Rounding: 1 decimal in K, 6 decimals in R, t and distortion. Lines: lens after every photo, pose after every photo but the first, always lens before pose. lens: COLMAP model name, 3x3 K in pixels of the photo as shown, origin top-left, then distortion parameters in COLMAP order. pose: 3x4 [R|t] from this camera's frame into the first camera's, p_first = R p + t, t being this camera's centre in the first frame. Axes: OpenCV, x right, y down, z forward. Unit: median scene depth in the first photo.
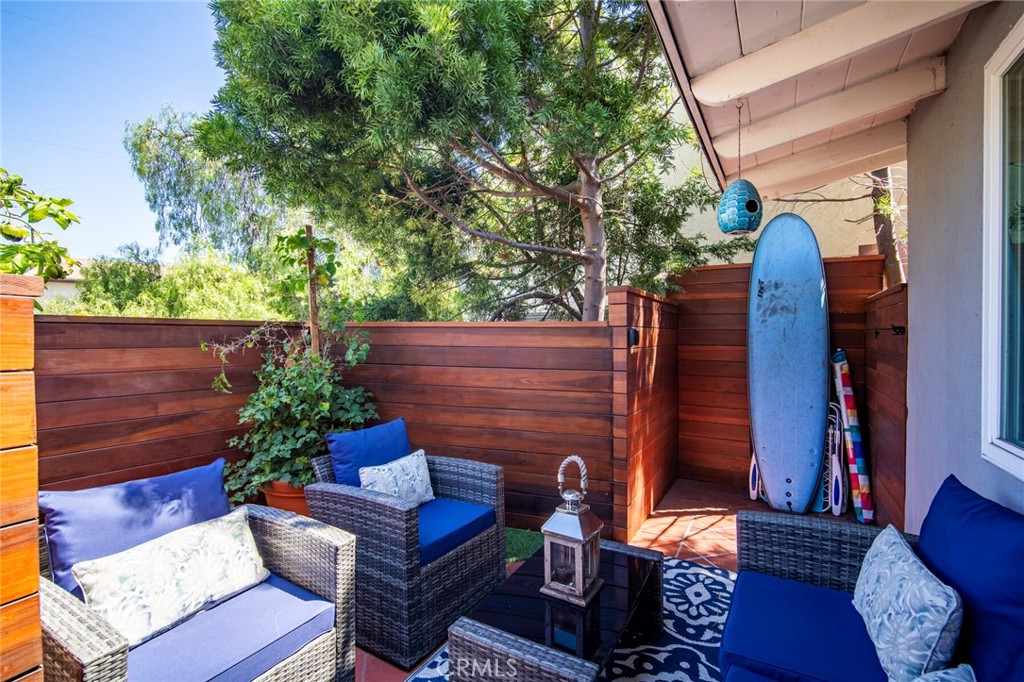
lens RADIAL K [[462.3, 0, 510.3], [0, 462.3, 340.3], [0, 0, 1]] dist [-0.013583, 0.005173]
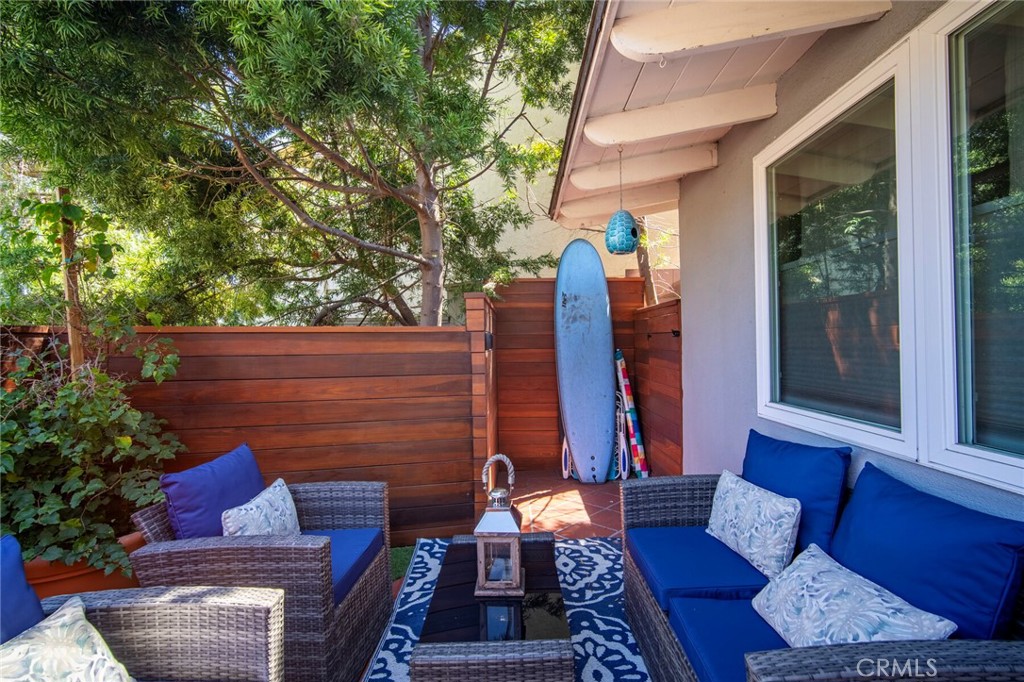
lens RADIAL K [[462.3, 0, 516.5], [0, 462.3, 341.3], [0, 0, 1]] dist [-0.013583, 0.005173]
pose [[0.857617, -0.012281, 0.514143, -0.223154], [0.019968, 0.999756, -0.009426, 0.004236], [-0.513902, 0.018350, 0.857653, 0.054672]]
